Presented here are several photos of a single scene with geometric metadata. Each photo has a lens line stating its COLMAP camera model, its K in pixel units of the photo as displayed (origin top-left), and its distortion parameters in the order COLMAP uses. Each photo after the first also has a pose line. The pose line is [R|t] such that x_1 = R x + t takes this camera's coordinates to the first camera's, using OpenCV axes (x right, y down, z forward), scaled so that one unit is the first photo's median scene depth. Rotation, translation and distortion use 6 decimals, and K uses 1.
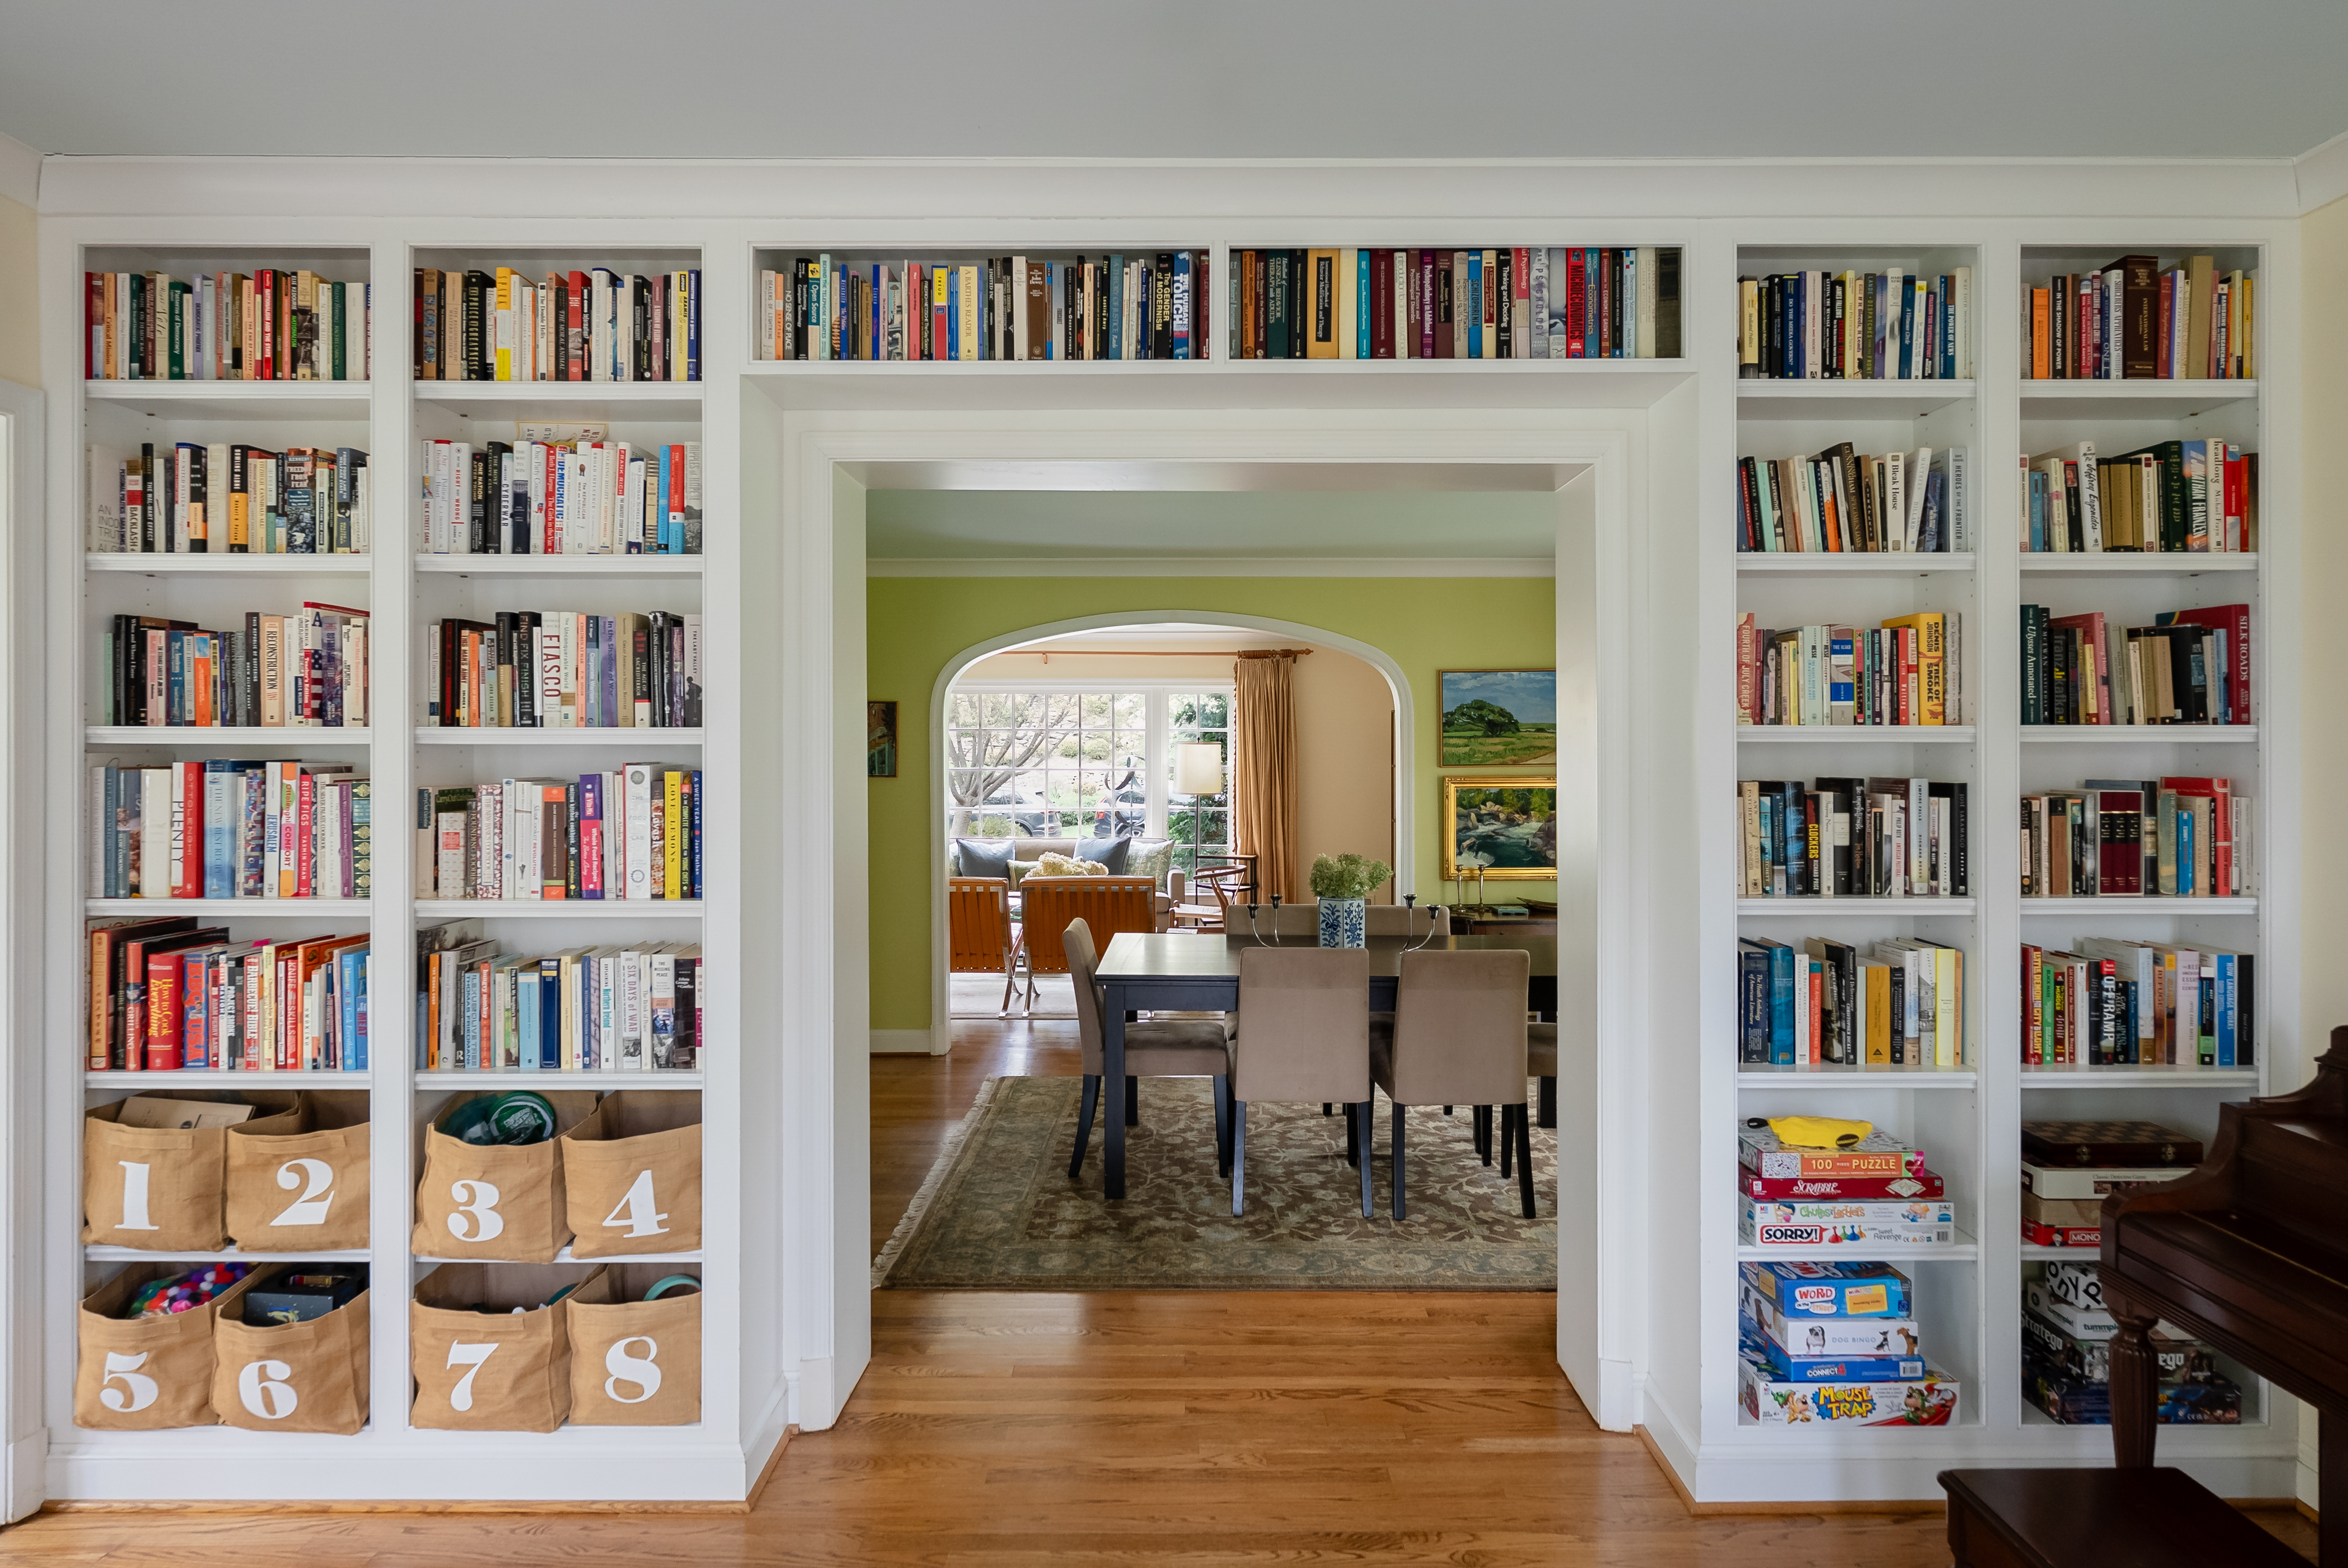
lens RADIAL K [[1358.9, 0, 1178.9], [0, 1358.9, 777.7], [0, 0, 1]] dist [-0.003477, 0.000424]
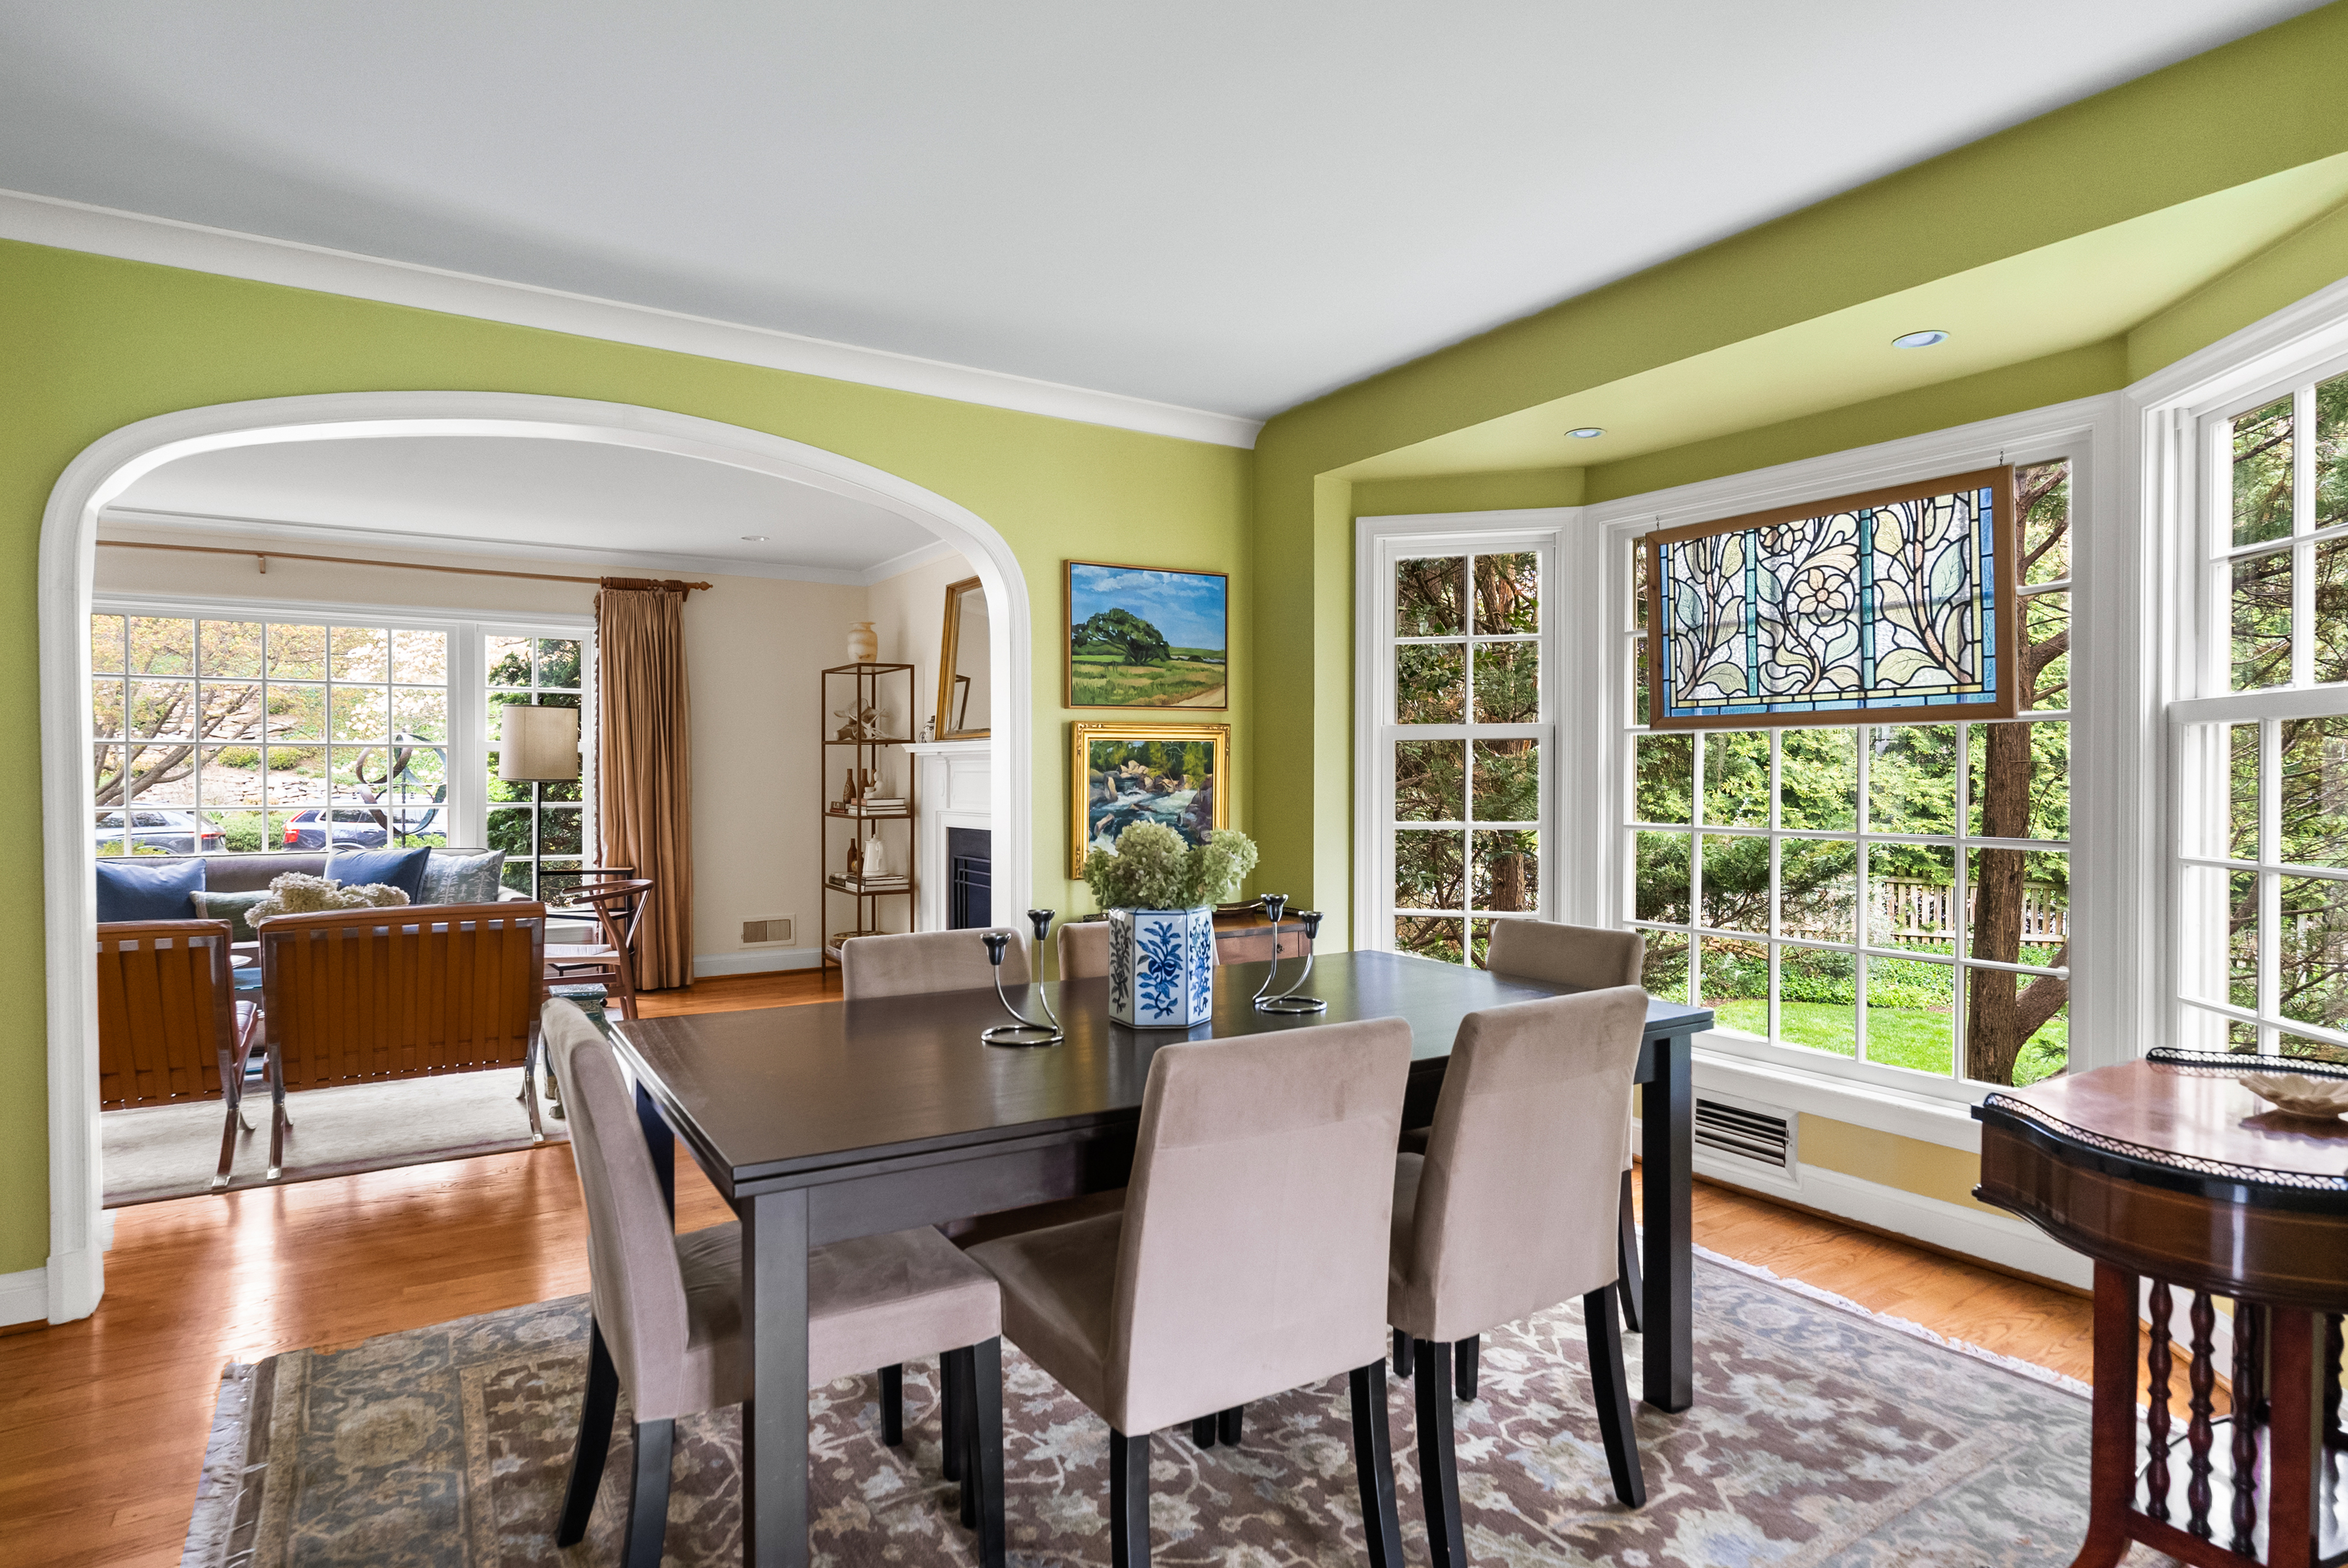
lens RADIAL K [[1258.7, 0, 1176.3], [0, 1258.7, 795.4], [0, 0, 1]] dist [-0.003879, 0.000729]
pose [[0.839504, -0.009398, 0.543273, -0.095349], [0.010993, 0.999940, 0.000311, 0.035187], [-0.543243, 0.005712, 0.839556, 0.458787]]
